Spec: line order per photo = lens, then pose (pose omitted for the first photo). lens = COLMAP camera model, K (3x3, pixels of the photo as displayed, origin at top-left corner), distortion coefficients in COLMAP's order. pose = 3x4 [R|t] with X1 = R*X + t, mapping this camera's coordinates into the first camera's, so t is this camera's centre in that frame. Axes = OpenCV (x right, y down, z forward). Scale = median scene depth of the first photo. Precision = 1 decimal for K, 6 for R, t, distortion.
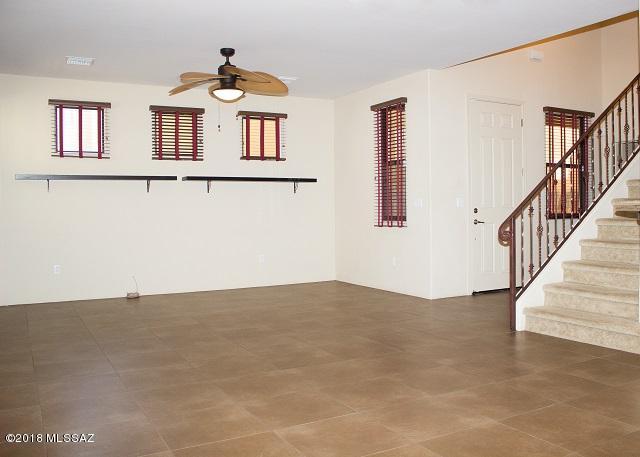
lens RADIAL K [[620.6, 0, 319.8], [0, 620.6, 228.0], [0, 0, 1]] dist [-0.116911, 0.000000]
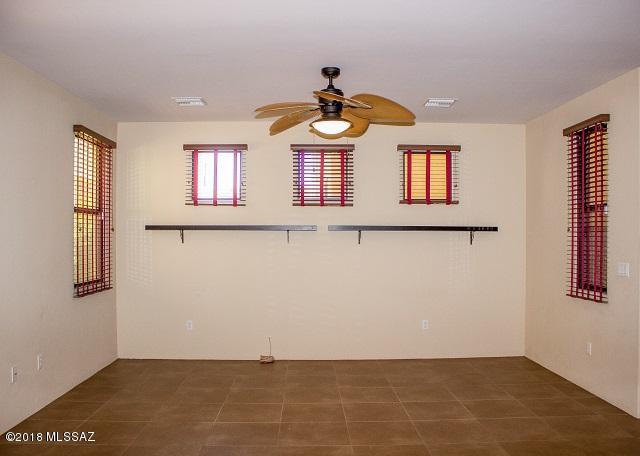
lens RADIAL K [[577.5, 0, 296.1], [0, 577.5, 245.2], [0, 0, 1]] dist [-0.122281, 0.023678]
pose [[0.877082, 0.019380, -0.479950, 0.126422], [-0.024221, 0.999699, -0.003894, -0.052131], [0.479730, 0.015040, 0.877287, 0.278474]]
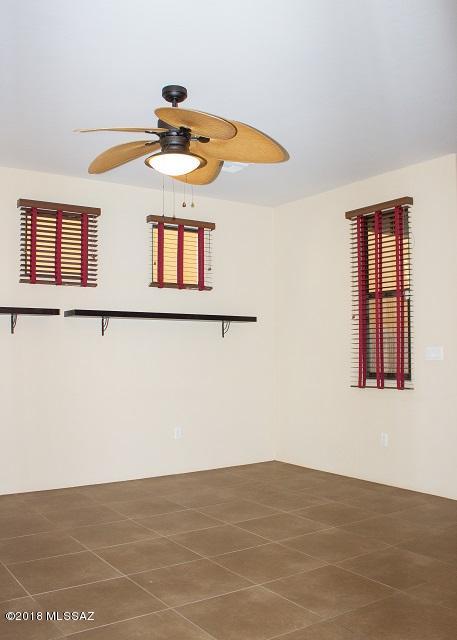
lens RADIAL K [[620.6, 0, 208.9], [0, 620.6, 342.5], [0, 0, 1]] dist [-0.116911, 0.000000]
pose [[0.995796, 0.009387, 0.091118, -0.132472], [-0.004920, 0.998781, -0.049123, -0.018064], [-0.091468, 0.048468, 0.994628, 0.342485]]
